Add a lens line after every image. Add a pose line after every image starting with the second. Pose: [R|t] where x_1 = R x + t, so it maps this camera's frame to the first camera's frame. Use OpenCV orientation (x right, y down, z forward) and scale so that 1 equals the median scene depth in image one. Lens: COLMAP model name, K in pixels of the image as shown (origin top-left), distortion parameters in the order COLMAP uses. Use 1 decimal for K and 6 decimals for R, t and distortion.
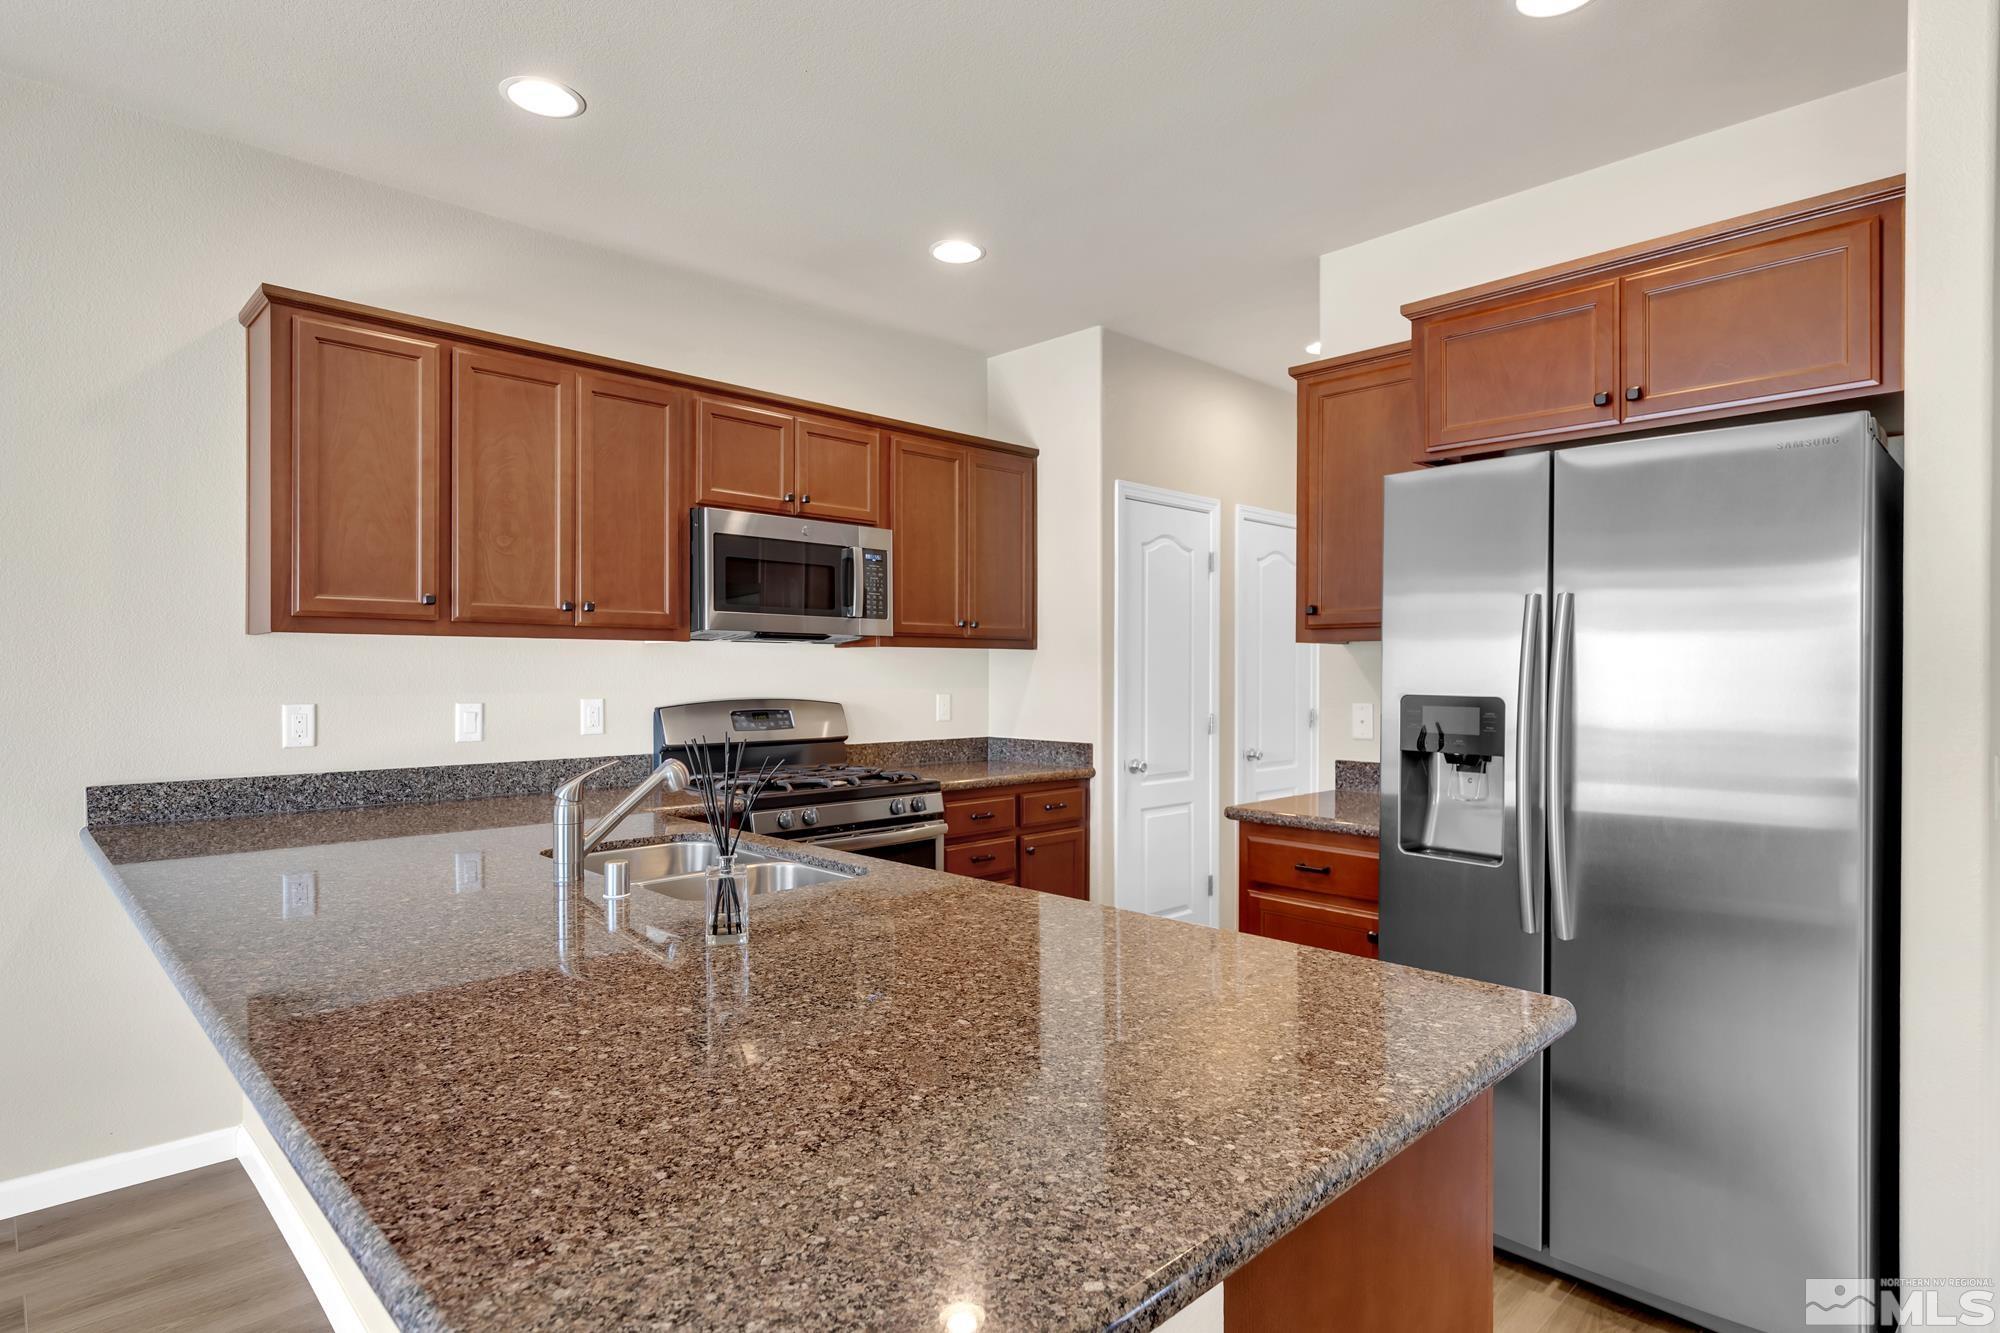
lens RADIAL K [[1056.3, 0, 1032.6], [0, 1056.3, 674.1], [0, 0, 1]] dist [0.002636, 0.000069]
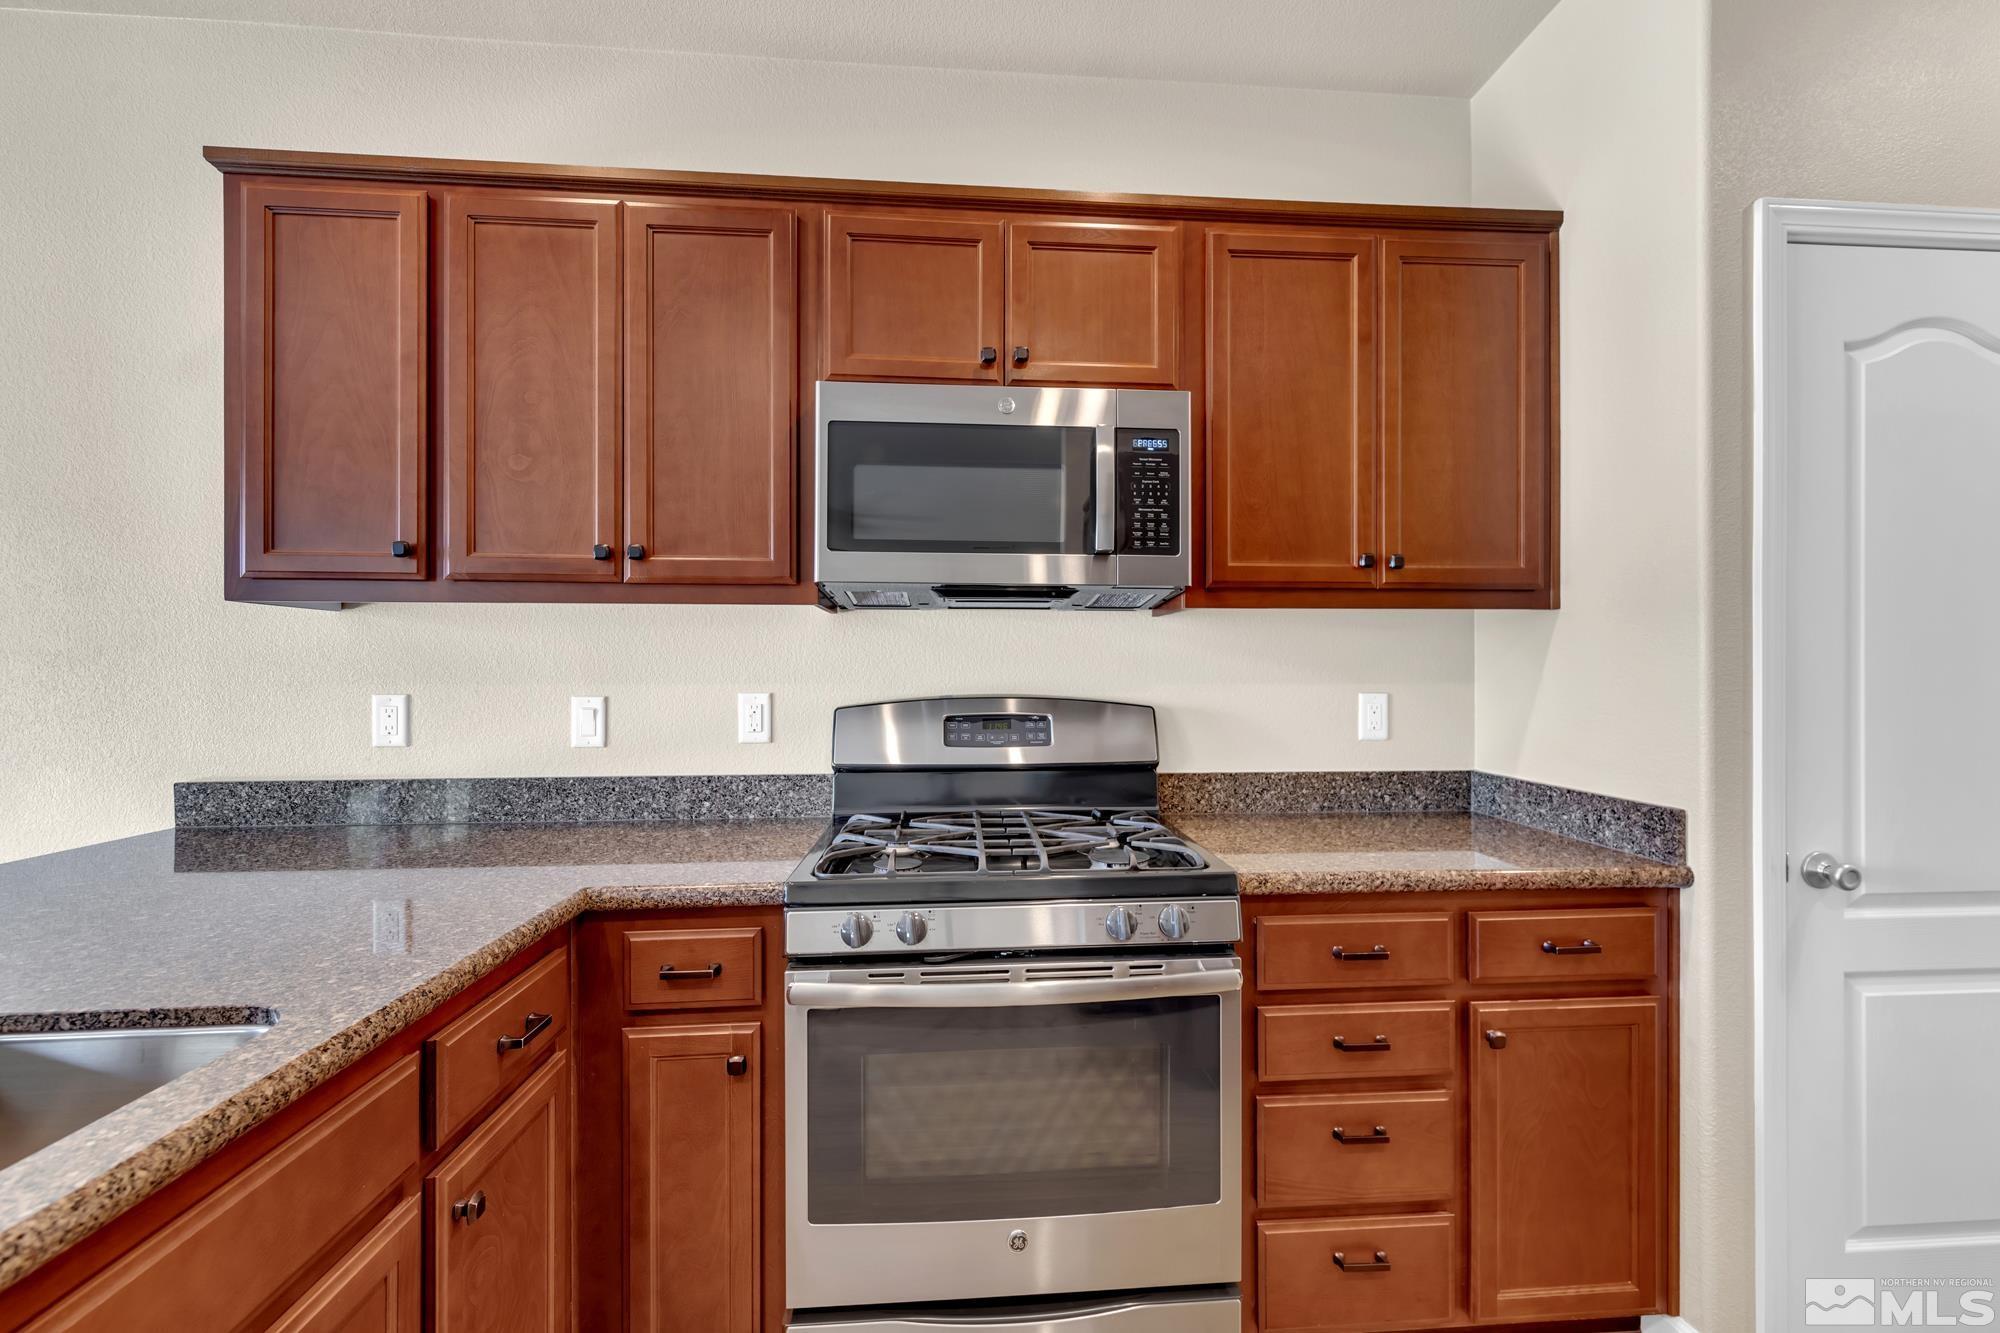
lens RADIAL K [[849.1, 0, 1024.2], [0, 849.1, 670.9], [0, 0, 1]] dist [-0.000047, -0.000095]
pose [[0.761508, -0.002830, -0.648149, 0.094171], [0.000395, 0.999992, -0.003902, 0.010603], [0.648155, 0.002715, 0.761503, 0.678744]]
